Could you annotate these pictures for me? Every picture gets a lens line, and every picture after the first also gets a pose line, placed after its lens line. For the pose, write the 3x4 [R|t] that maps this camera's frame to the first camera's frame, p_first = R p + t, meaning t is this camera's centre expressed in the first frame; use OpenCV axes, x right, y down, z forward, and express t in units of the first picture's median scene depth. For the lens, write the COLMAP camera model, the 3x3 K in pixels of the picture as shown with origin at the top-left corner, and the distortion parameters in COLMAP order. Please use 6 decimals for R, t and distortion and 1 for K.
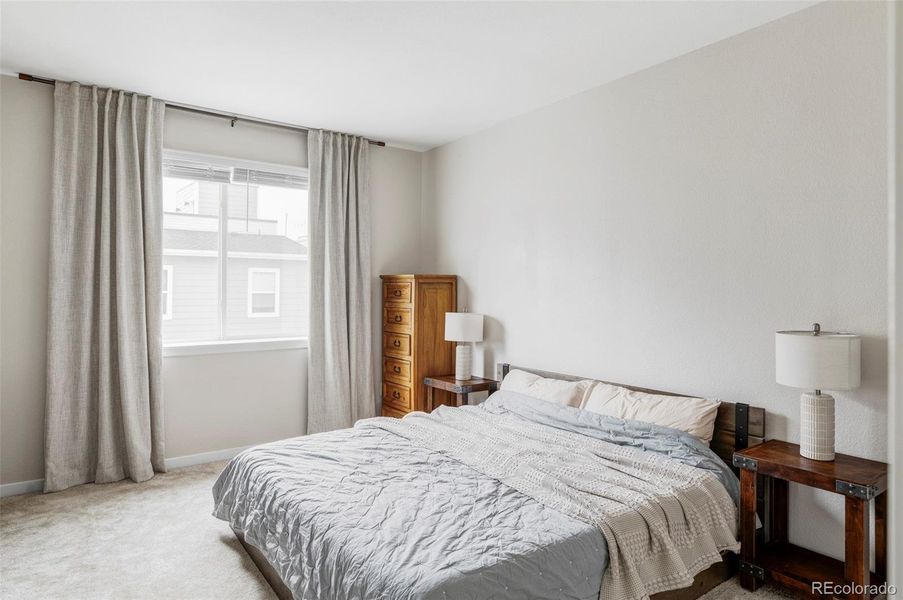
lens RADIAL K [[543.3, 0, 451.0], [0, 543.3, 304.1], [0, 0, 1]] dist [-0.001171, -0.000492]
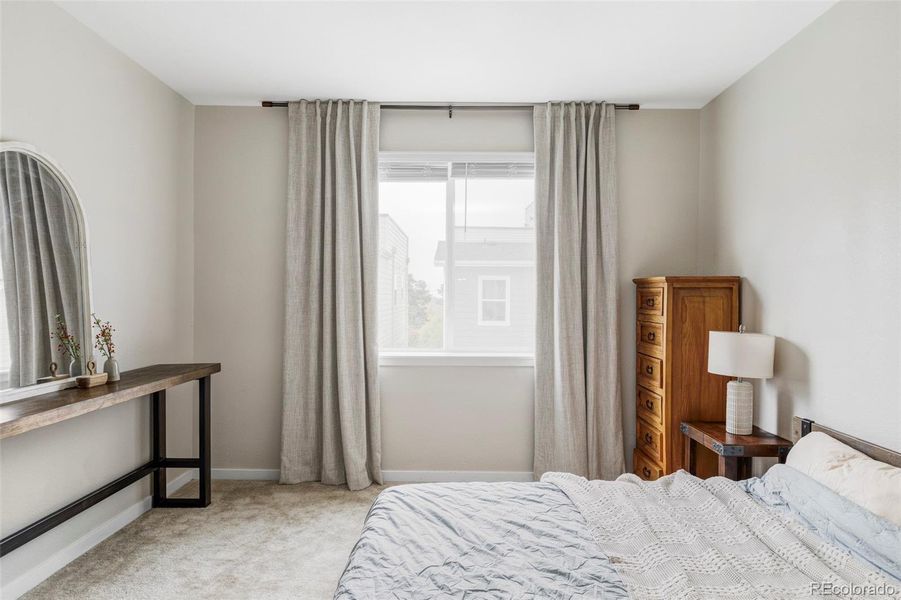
lens RADIAL K [[542.1, 0, 450.0], [0, 542.1, 304.0], [0, 0, 1]] dist [-0.001171, -0.000492]
pose [[0.802546, 0.009470, -0.596515, 0.138566], [-0.018311, 0.999794, -0.008763, -0.006715], [0.596309, 0.017956, 0.802554, 0.269213]]
